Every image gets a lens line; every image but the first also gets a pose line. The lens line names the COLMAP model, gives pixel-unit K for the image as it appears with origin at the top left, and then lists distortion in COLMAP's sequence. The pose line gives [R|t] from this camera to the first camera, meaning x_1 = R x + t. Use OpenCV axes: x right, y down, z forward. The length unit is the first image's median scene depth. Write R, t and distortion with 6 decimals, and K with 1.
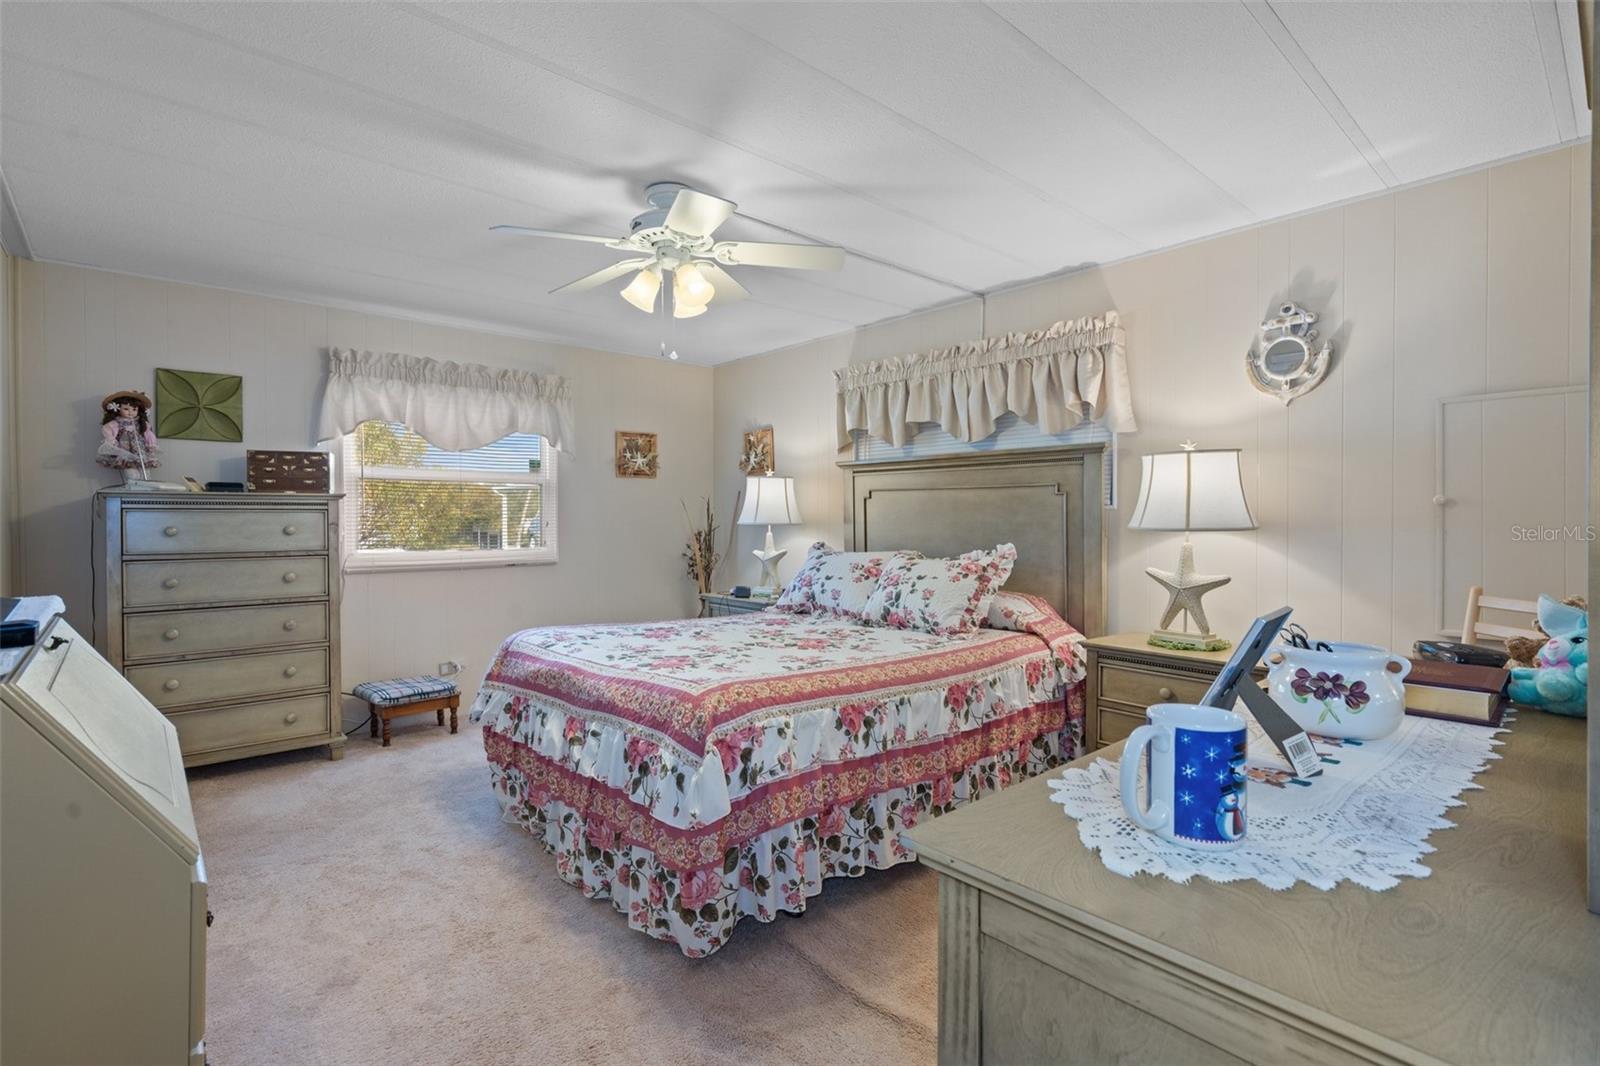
lens RADIAL K [[748.3, 0, 791.7], [0, 748.3, 528.3], [0, 0, 1]] dist [-0.003251, 0.002668]
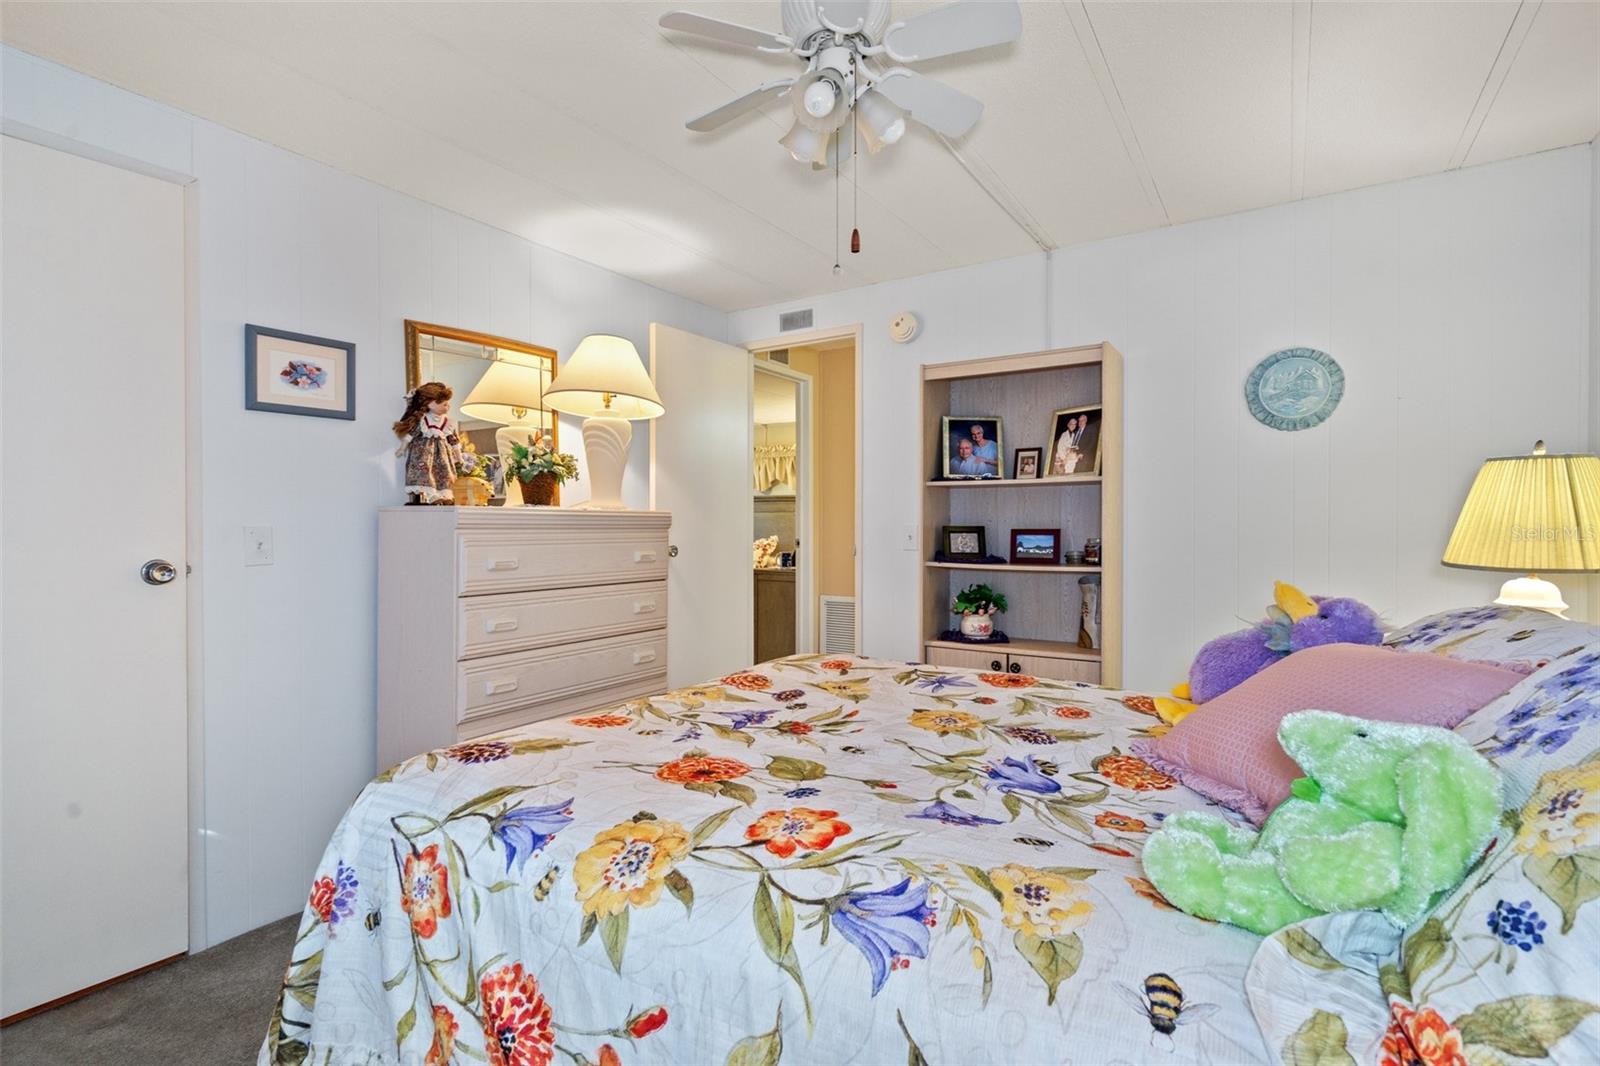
lens RADIAL K [[748.3, 0, 798.2], [0, 748.3, 527.5], [0, 0, 1]] dist [-0.003251, 0.002668]
pose [[0.962760, 0.003148, 0.270338, -0.280581], [-0.001147, 0.999971, -0.007560, 0.011653], [-0.270354, 0.006968, 0.962736, -1.293604]]
